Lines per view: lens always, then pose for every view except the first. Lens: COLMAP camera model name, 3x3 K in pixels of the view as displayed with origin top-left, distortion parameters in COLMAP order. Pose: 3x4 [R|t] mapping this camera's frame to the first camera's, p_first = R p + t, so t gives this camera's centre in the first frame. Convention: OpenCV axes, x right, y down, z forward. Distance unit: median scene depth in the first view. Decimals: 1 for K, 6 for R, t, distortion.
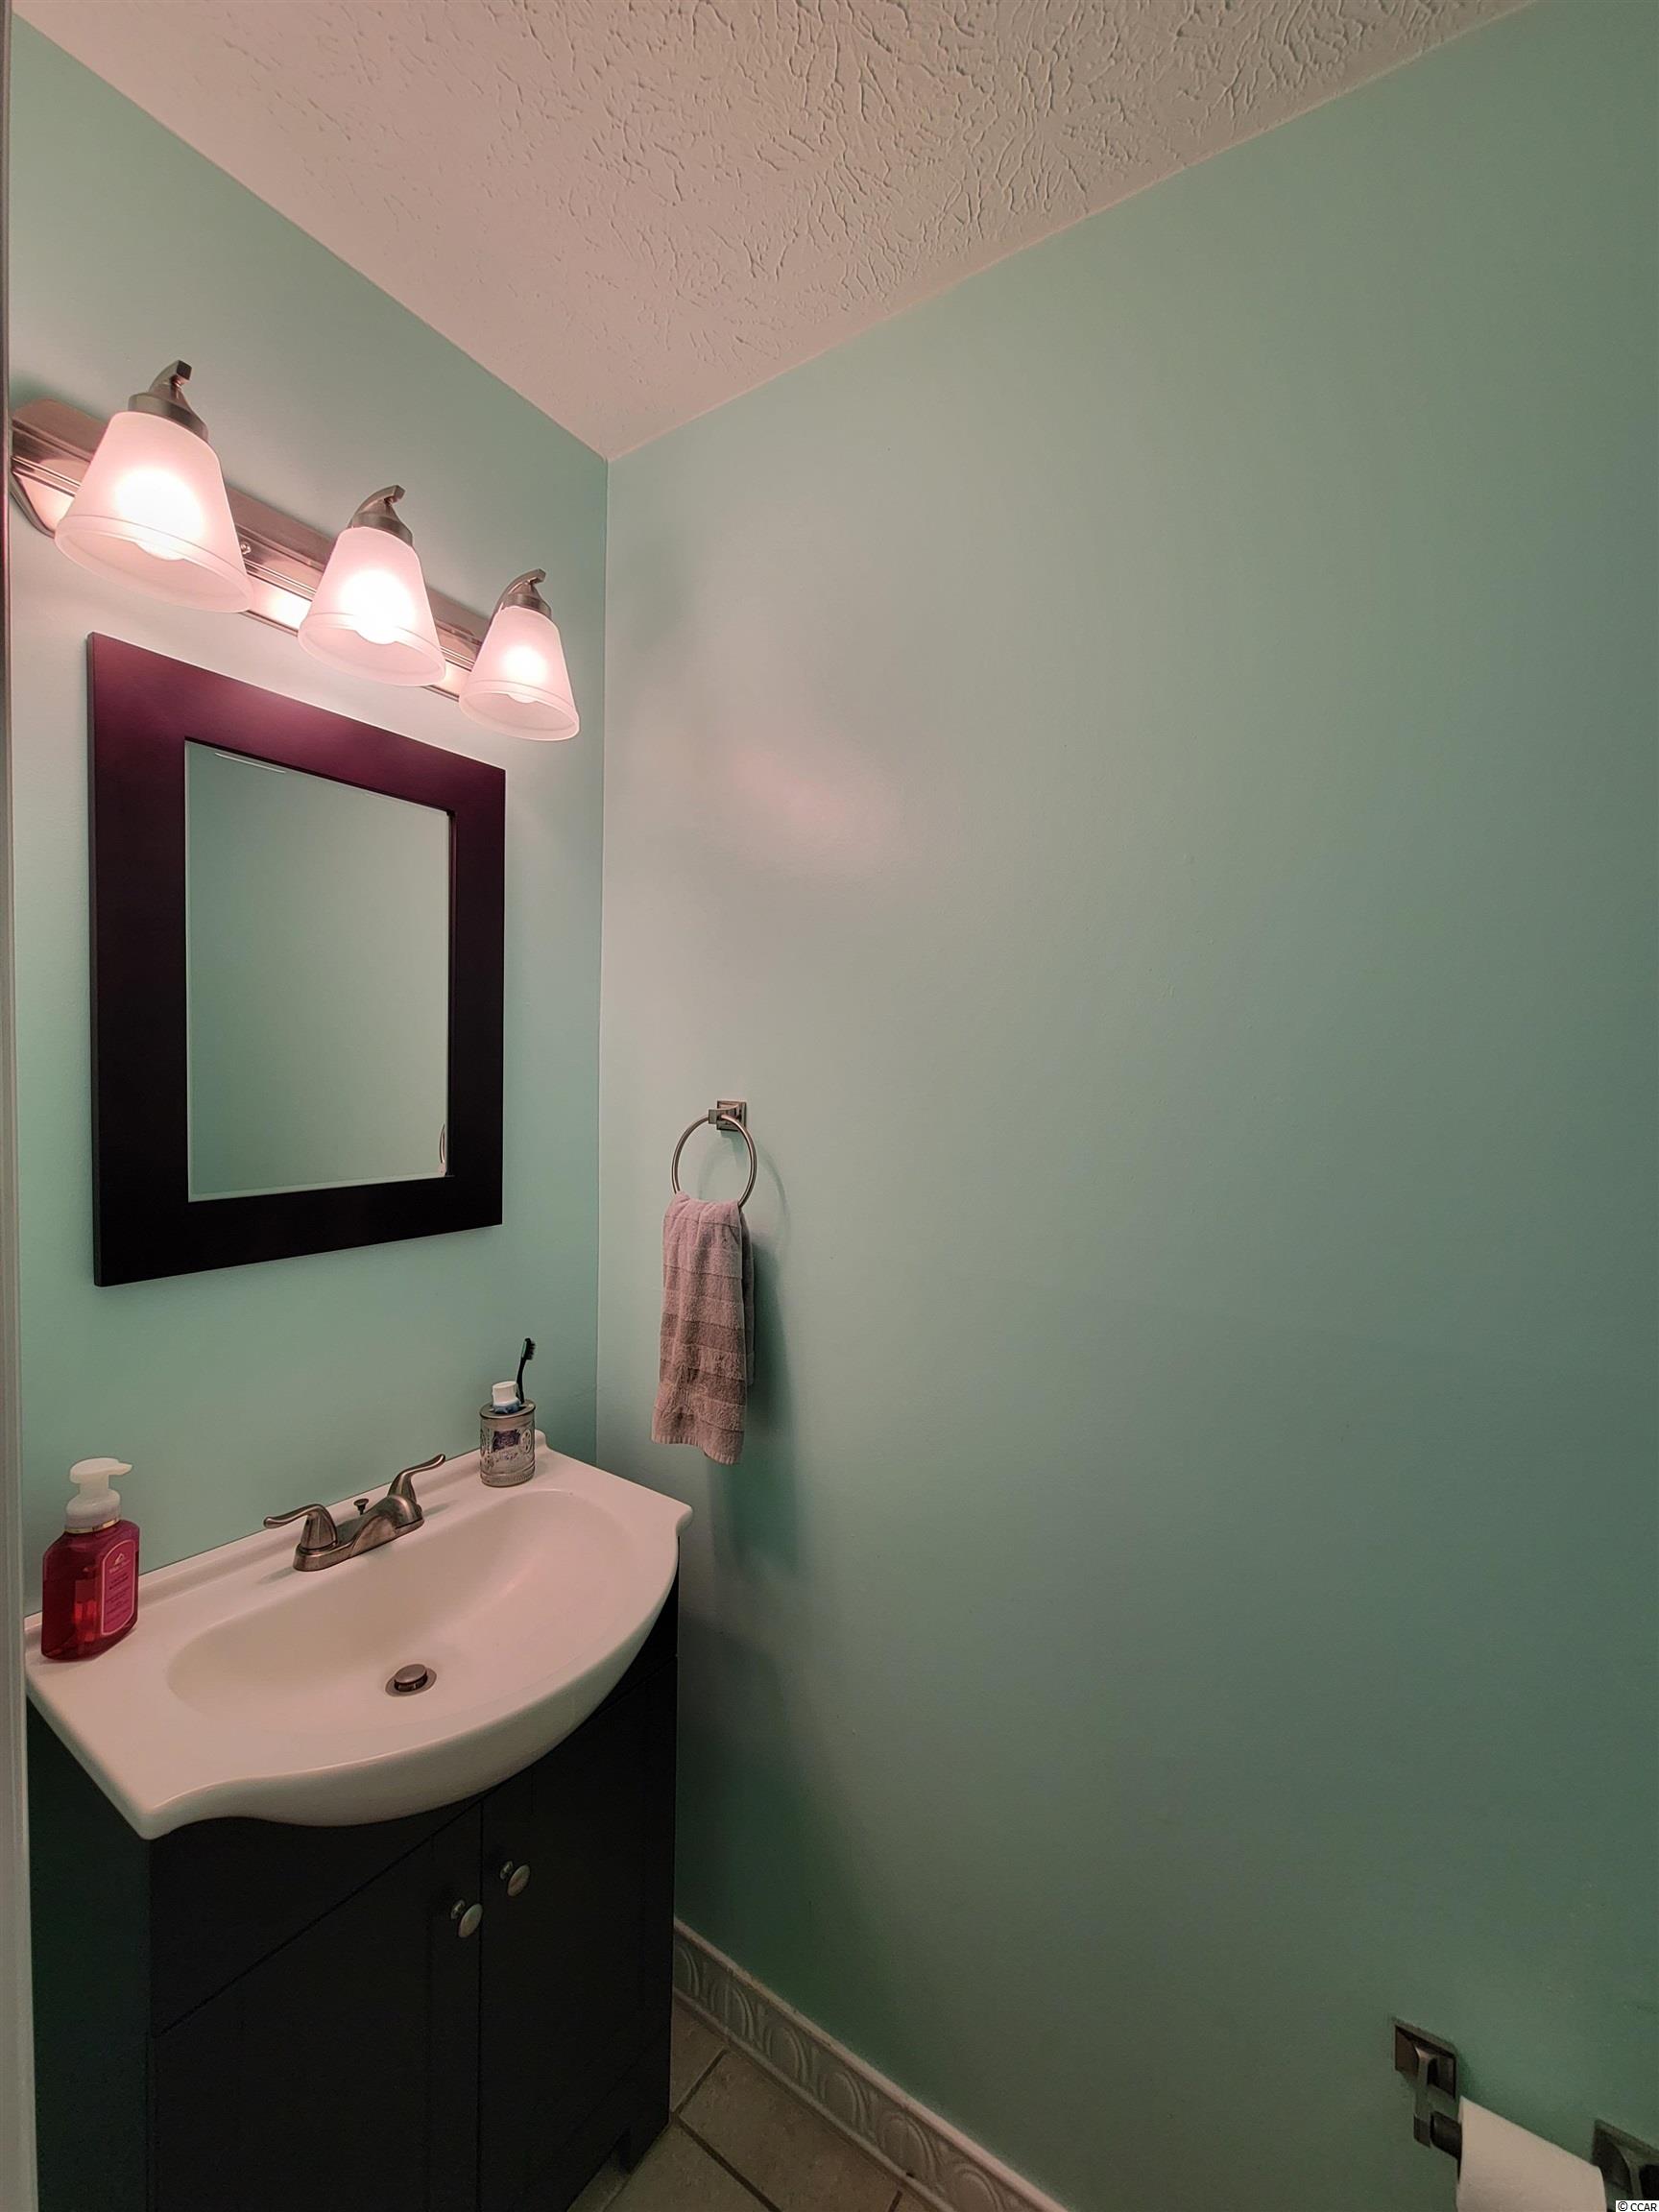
lens RADIAL K [[897.4, 0, 827.1], [0, 897.4, 1102.3], [0, 0, 1]] dist [-0.004633, -0.001097]
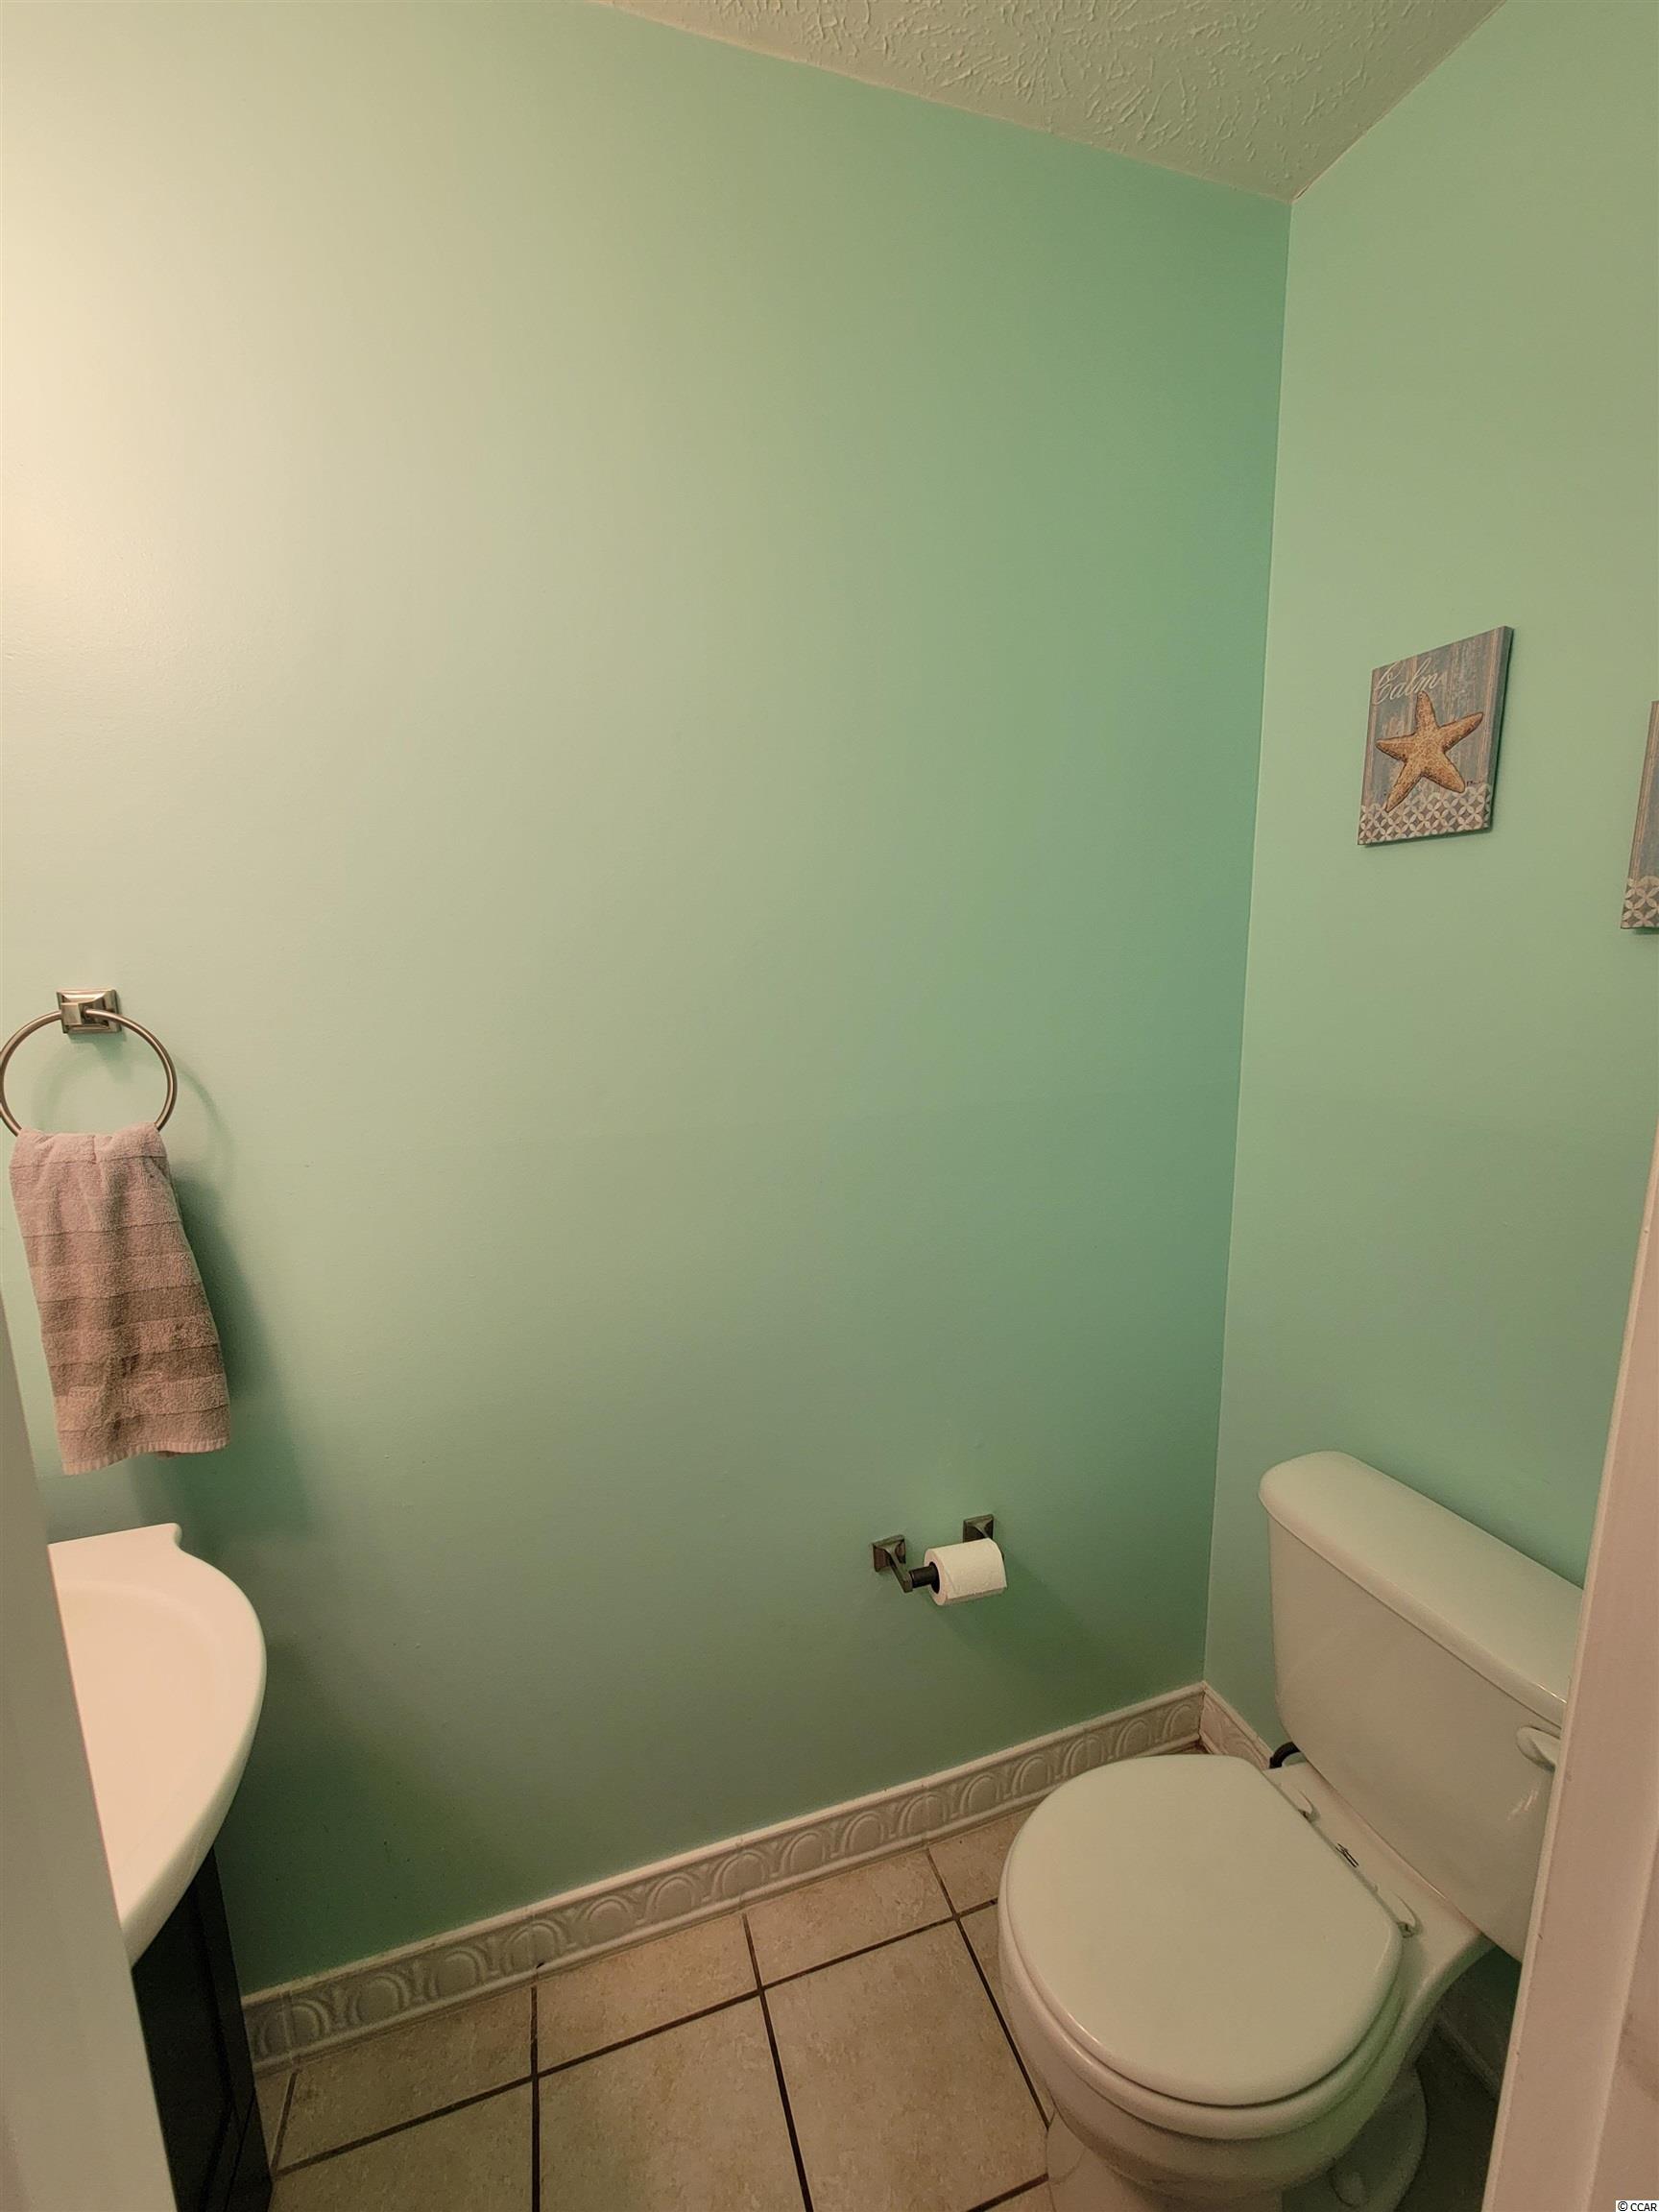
lens RADIAL K [[897.4, 0, 822.9], [0, 897.4, 1105.1], [0, 0, 1]] dist [-0.004633, -0.001097]
pose [[0.604750, -0.174445, 0.777076, -0.340197], [0.061423, 0.983026, 0.172877, 0.001980], [-0.794043, -0.056817, 0.605200, 0.114817]]
